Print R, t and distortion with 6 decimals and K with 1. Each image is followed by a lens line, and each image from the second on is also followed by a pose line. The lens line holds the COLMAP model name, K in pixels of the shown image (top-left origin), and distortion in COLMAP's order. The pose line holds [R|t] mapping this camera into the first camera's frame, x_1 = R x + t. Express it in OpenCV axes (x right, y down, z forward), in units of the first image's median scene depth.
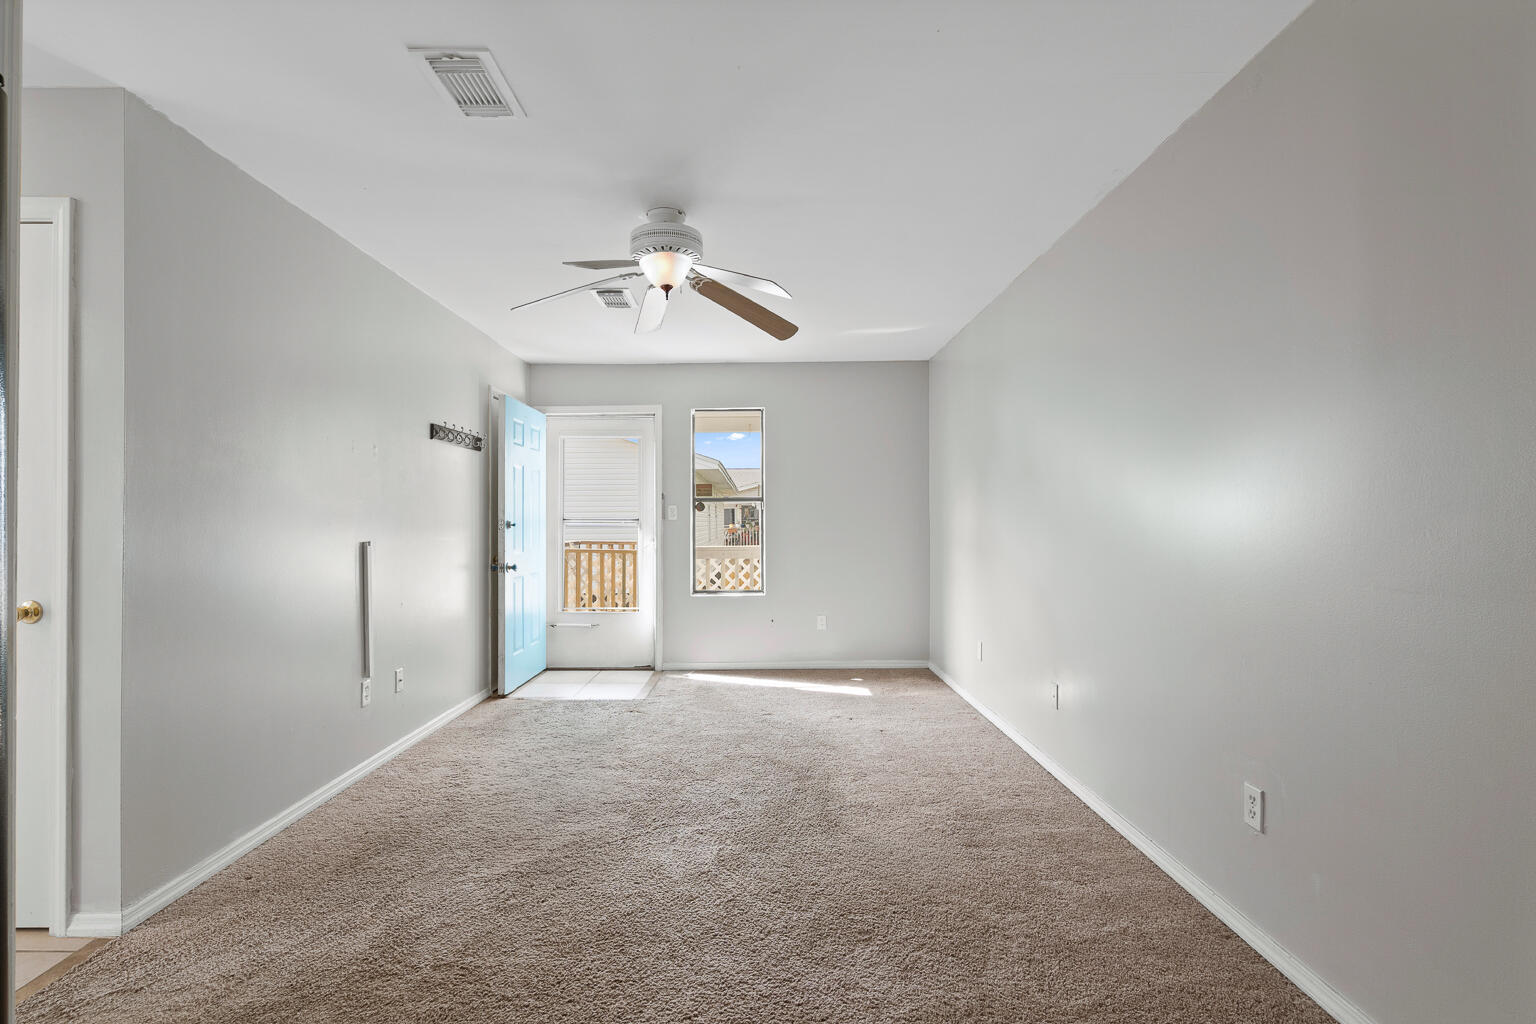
lens RADIAL K [[699.5, 0, 757.3], [0, 699.5, 511.2], [0, 0, 1]] dist [-0.003585, 0.000854]
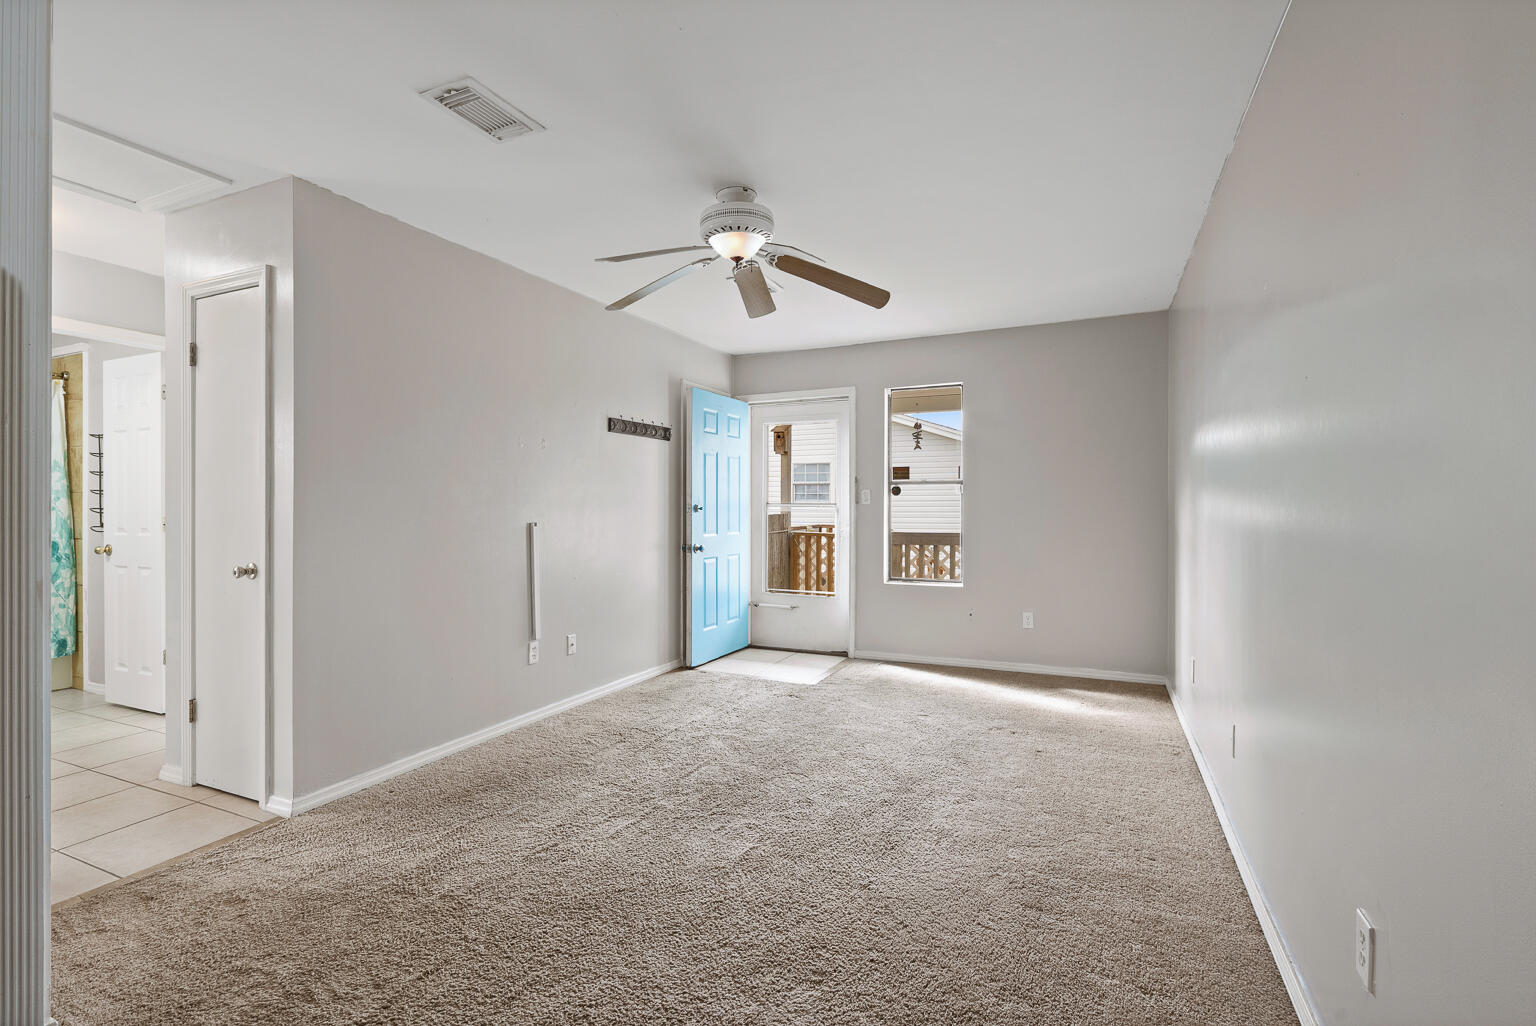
lens RADIAL K [[698.8, 0, 768.7], [0, 698.8, 500.2], [0, 0, 1]] dist [-0.002512, 0.000778]
pose [[0.908893, -0.000646, -0.417029, 0.223794], [0.003644, 0.999973, 0.006393, 0.000189], [0.417013, -0.007331, 0.908871, 0.085592]]
